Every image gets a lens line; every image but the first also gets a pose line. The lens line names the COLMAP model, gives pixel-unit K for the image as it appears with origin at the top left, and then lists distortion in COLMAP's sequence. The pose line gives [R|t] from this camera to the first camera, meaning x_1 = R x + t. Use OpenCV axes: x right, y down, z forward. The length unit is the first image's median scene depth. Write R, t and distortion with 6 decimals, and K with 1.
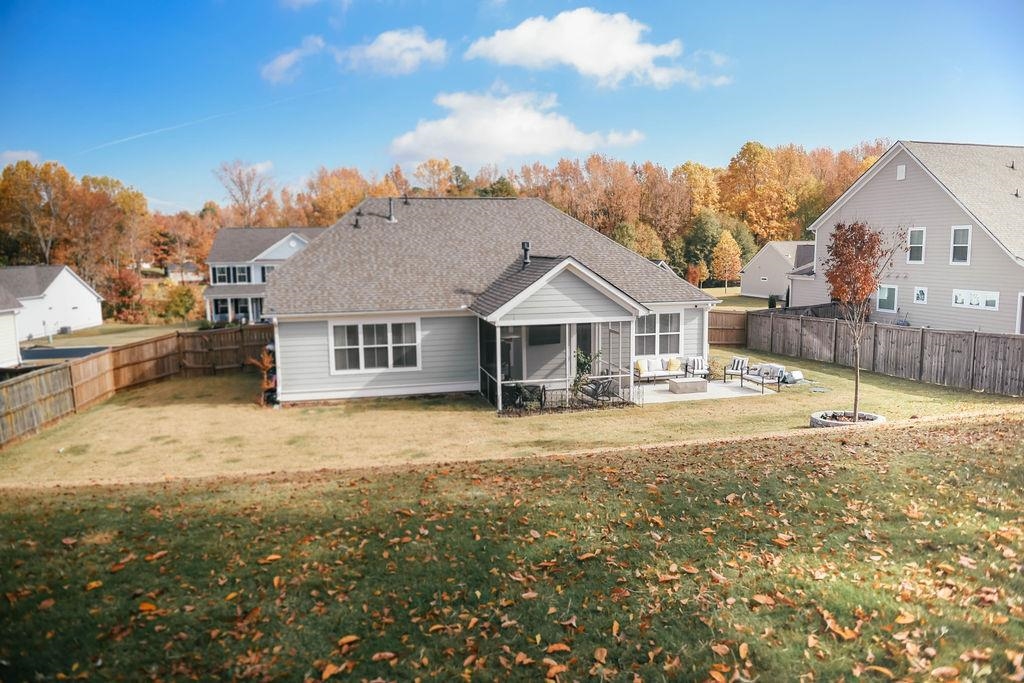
lens RADIAL K [[703.3, 0, 510.2], [0, 703.3, 341.4], [0, 0, 1]] dist [-0.046329, 0.004066]
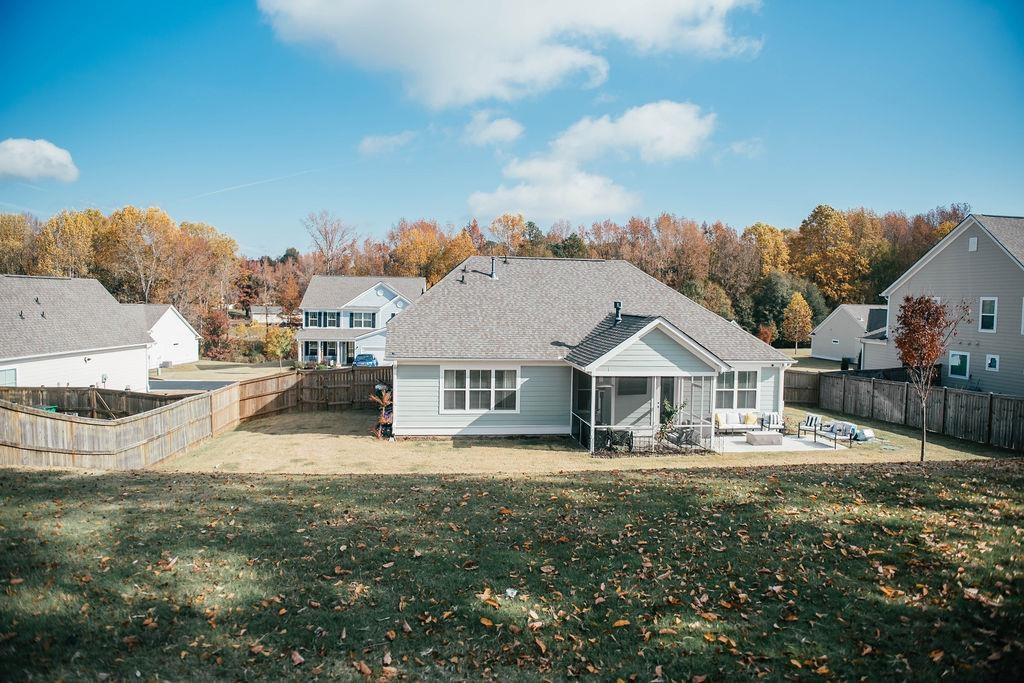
lens RADIAL K [[703.3, 0, 512.3], [0, 703.3, 338.8], [0, 0, 1]] dist [-0.046329, 0.004066]
pose [[0.995669, 0.036472, -0.085511, -0.043699], [-0.042984, 0.996212, -0.075593, 0.007793], [0.082430, 0.078941, 0.993465, -0.106855]]
